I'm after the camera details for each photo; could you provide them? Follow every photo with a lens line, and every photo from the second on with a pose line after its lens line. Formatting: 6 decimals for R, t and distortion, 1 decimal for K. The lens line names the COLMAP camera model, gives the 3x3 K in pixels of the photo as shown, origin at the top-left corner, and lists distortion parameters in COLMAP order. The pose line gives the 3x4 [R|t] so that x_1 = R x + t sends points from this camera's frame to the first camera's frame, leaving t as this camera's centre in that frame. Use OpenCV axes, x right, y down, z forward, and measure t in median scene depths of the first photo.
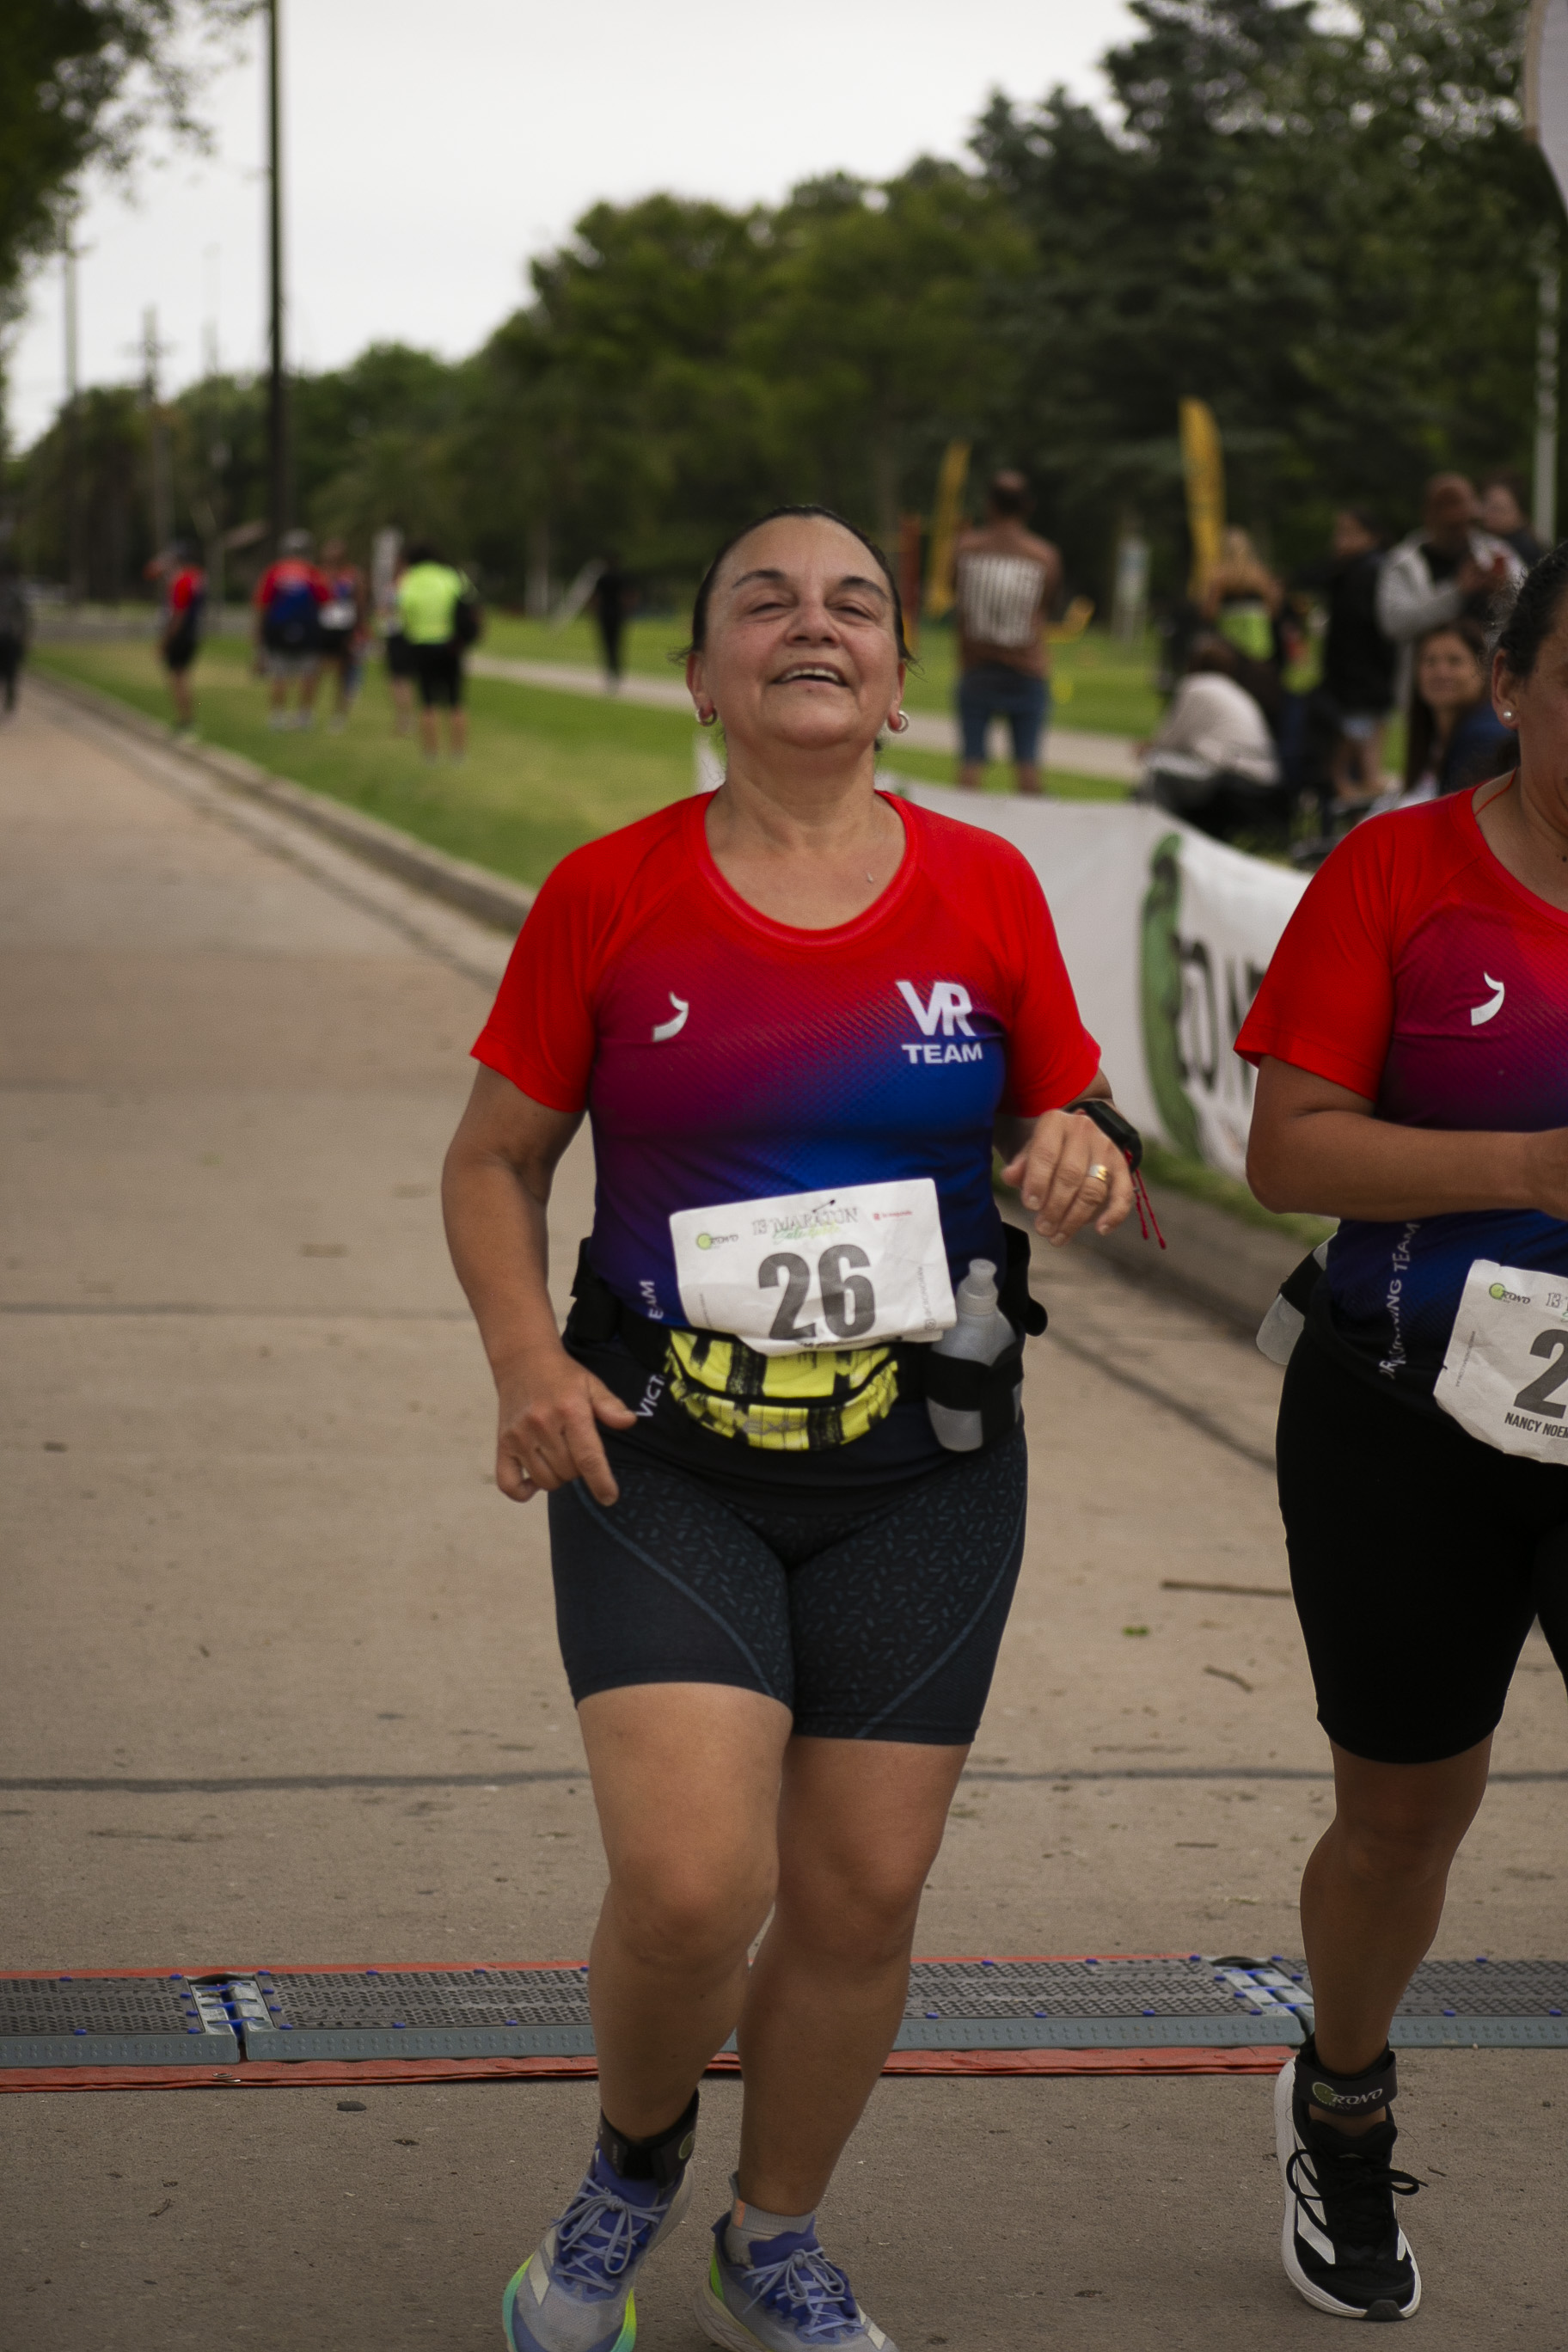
lens RADIAL K [[6720.8, 0, 772.7], [0, 6720.8, 1147.0], [0, 0, 1]] dist [0.248697, 1.114134]
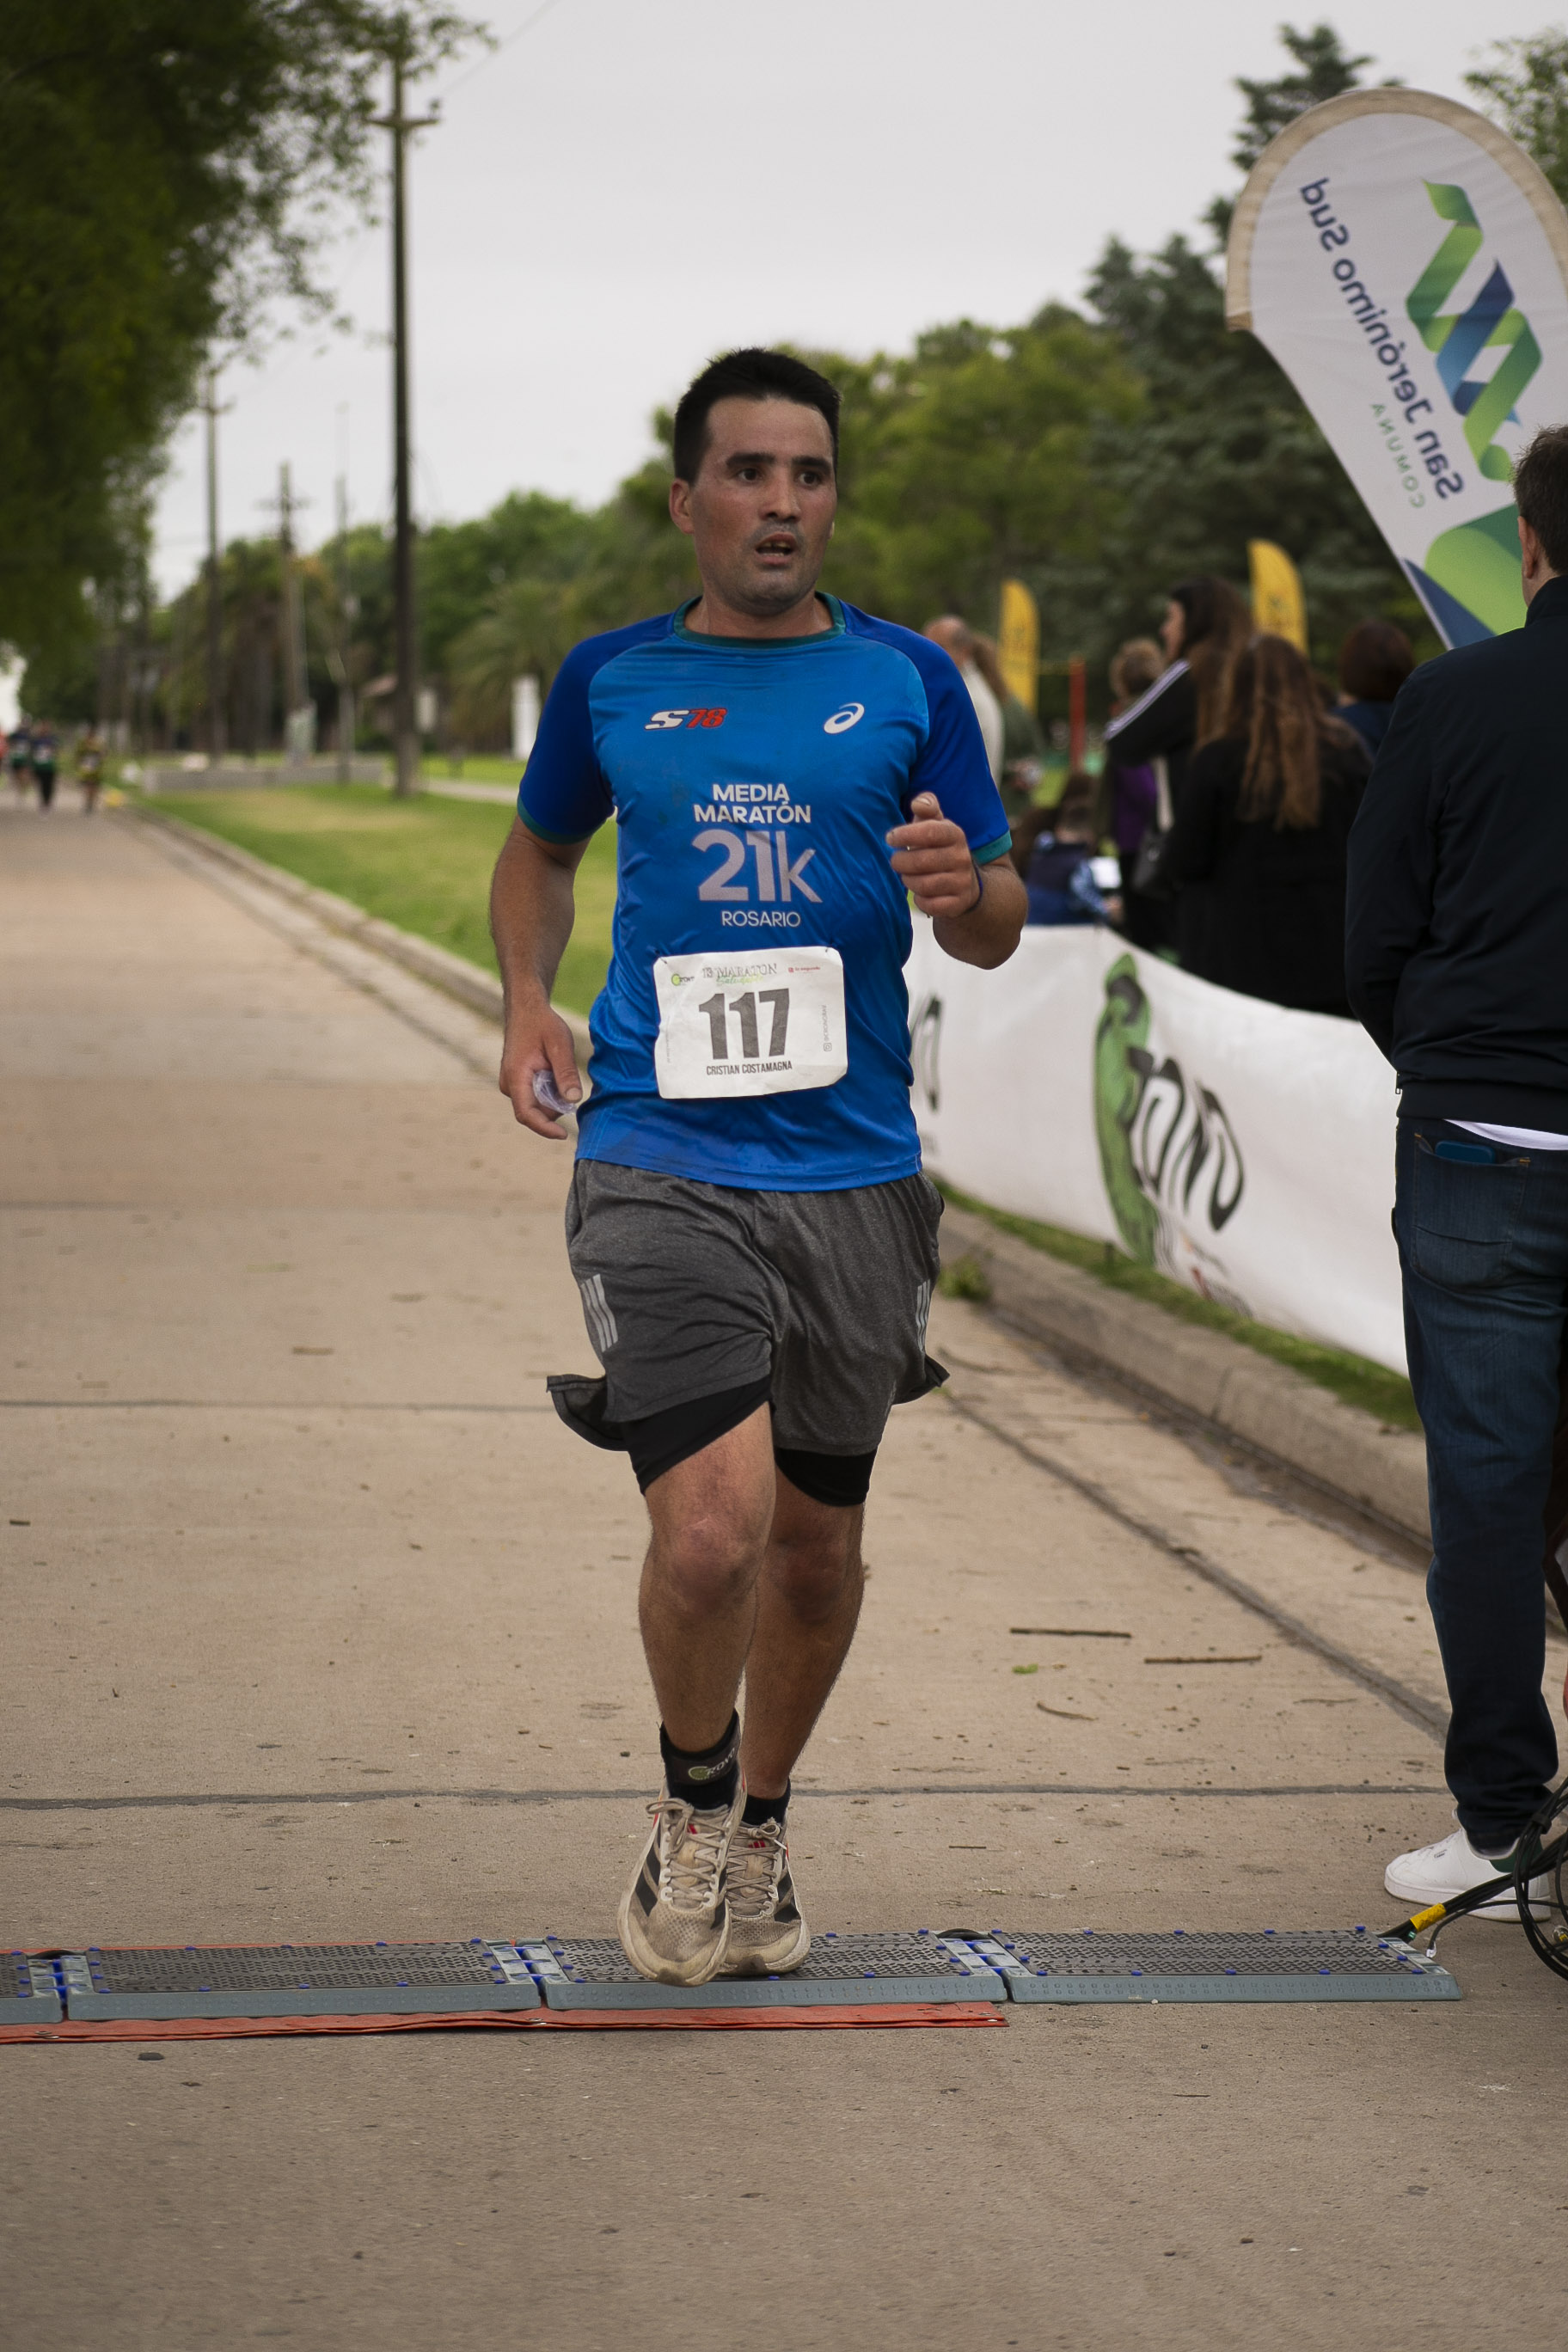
lens RADIAL K [[6720.8, 0, 772.7], [0, 6720.8, 1147.0], [0, 0, 1]] dist [0.248697, 1.114134]
pose [[0.999592, -0.008561, -0.027268, 0.057095], [0.007981, 0.999741, -0.021297, 0.010289], [0.027443, 0.021071, 0.999401, -0.108101]]
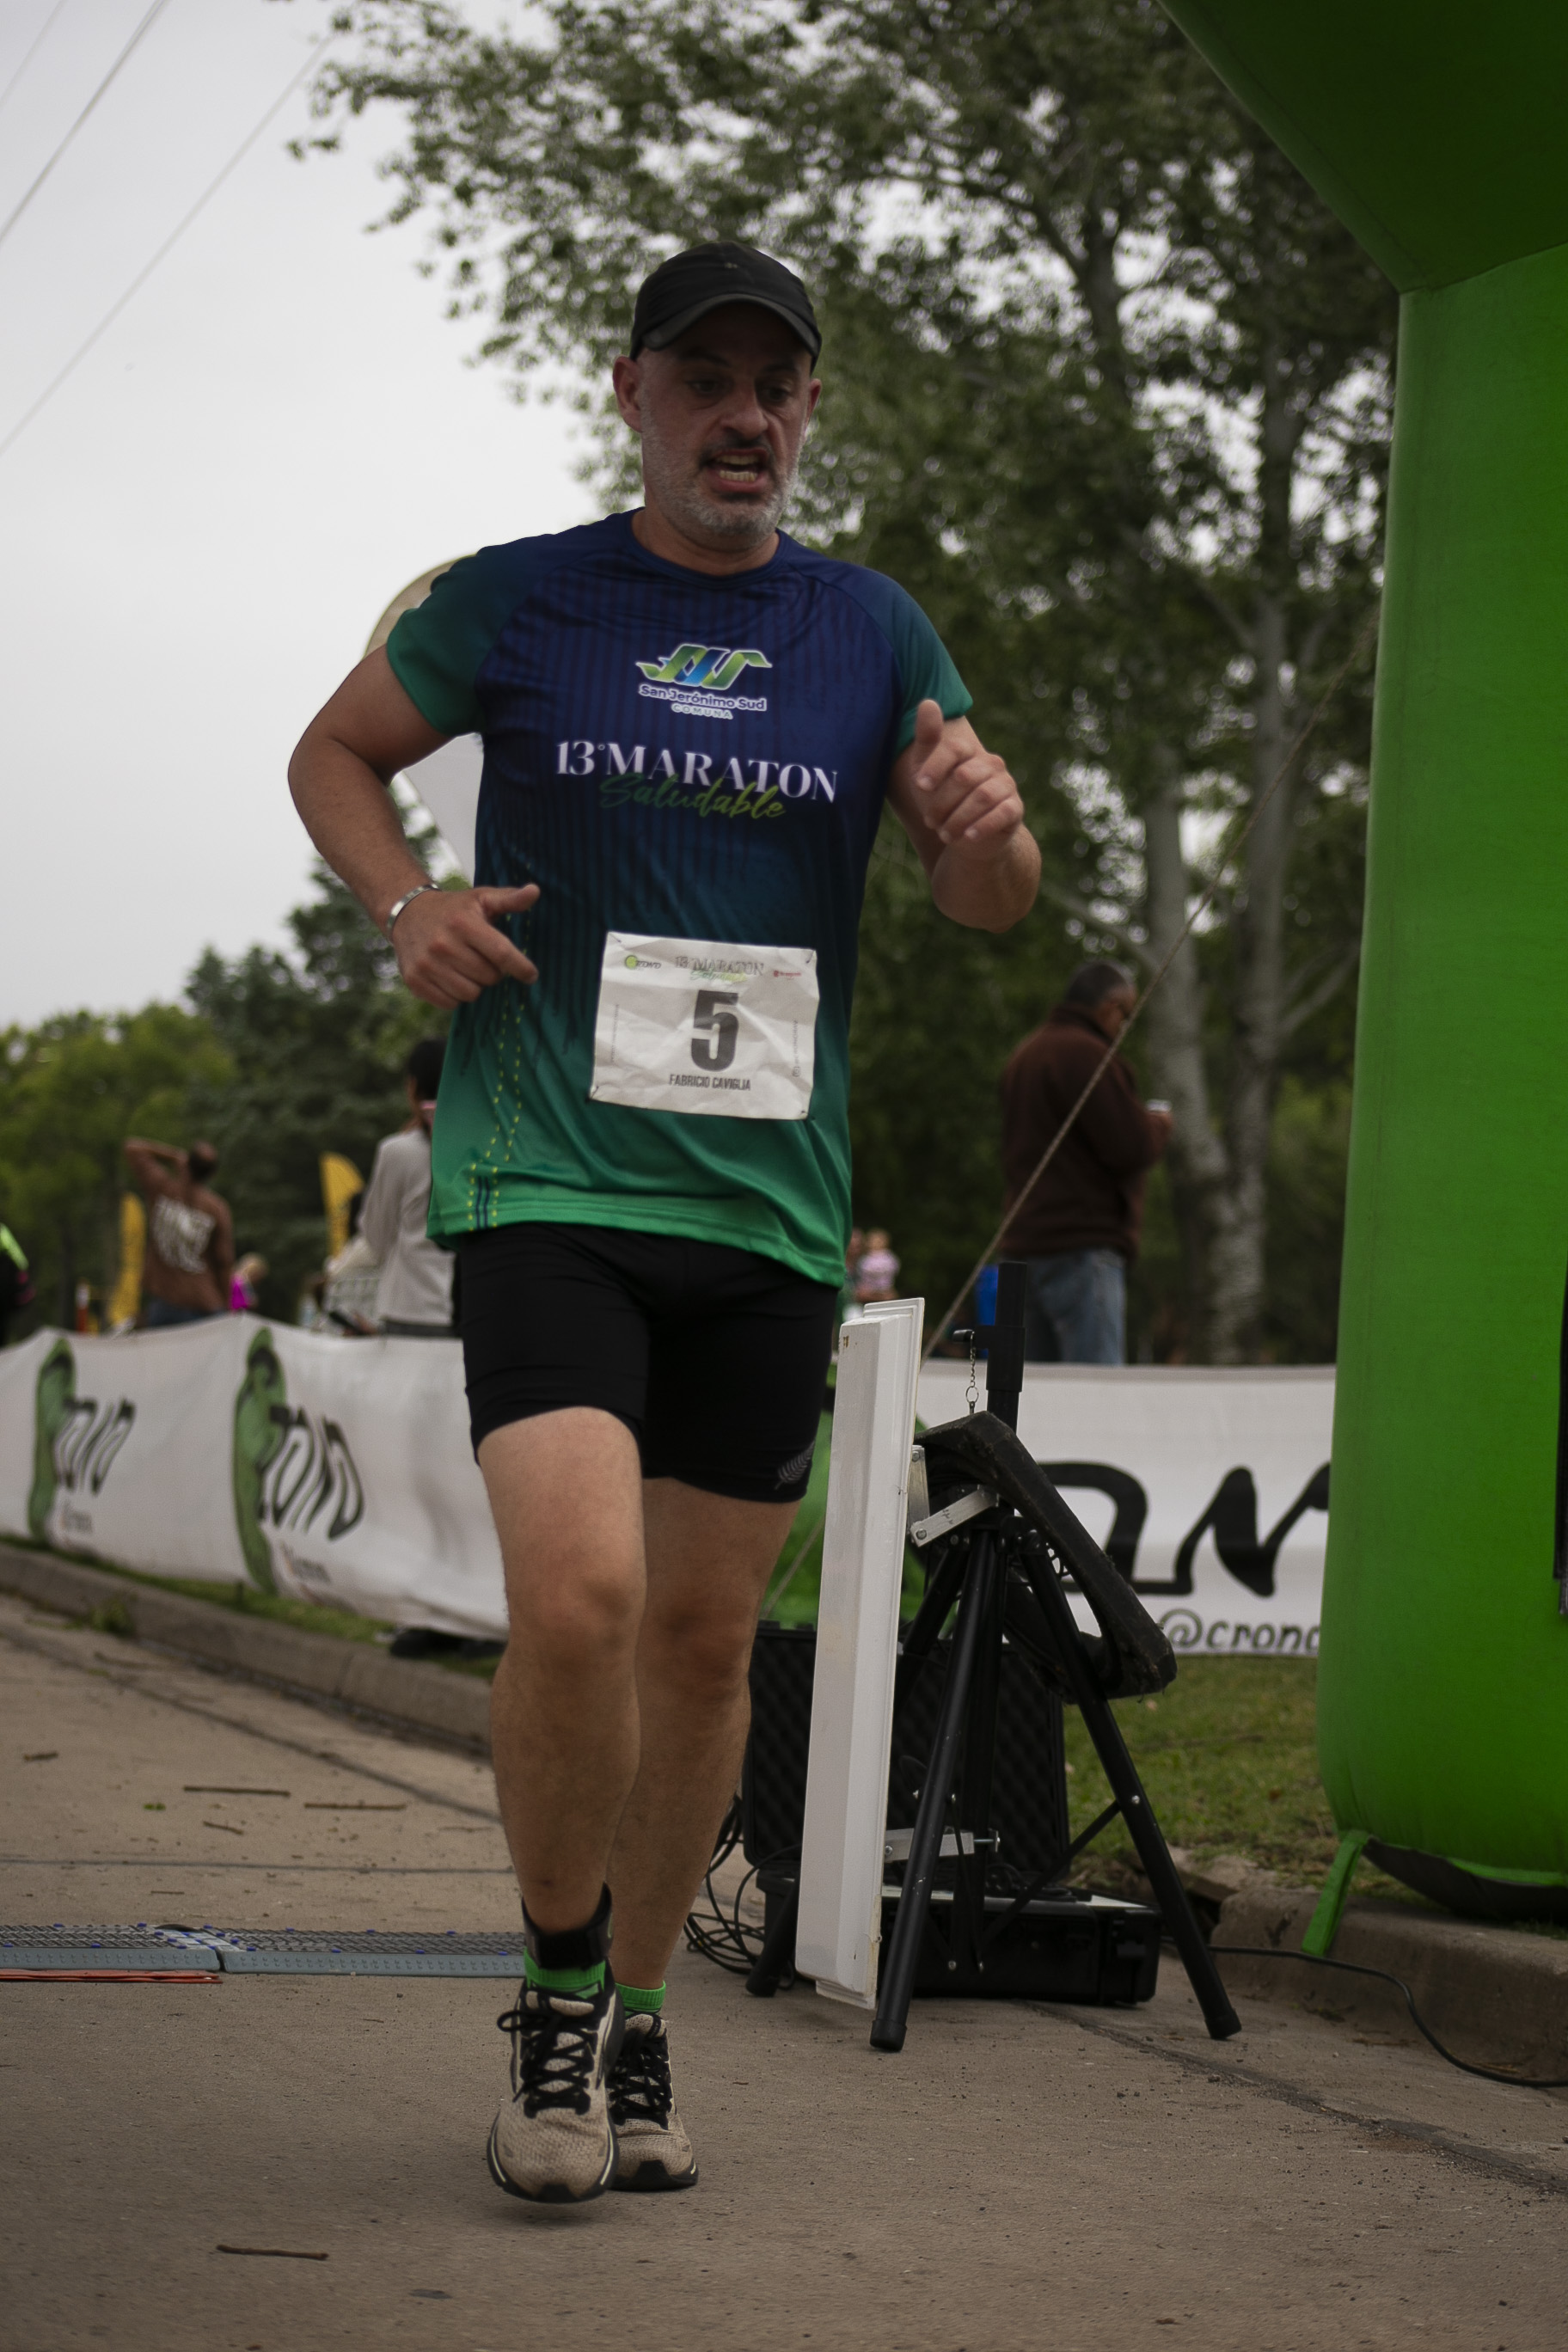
lens RADIAL K [[5476.5, 0, 784.0], [0, 5476.5, 1176.0], [0, 0, 1]] dist [-0.068277, 0.765360]
pose [[0.990820, 0.024824, 0.132890, 0.035040], [-0.007845, 0.991898, -0.126796, 0.091416], [-0.134961, 0.124590, 0.982987, -0.026563]]
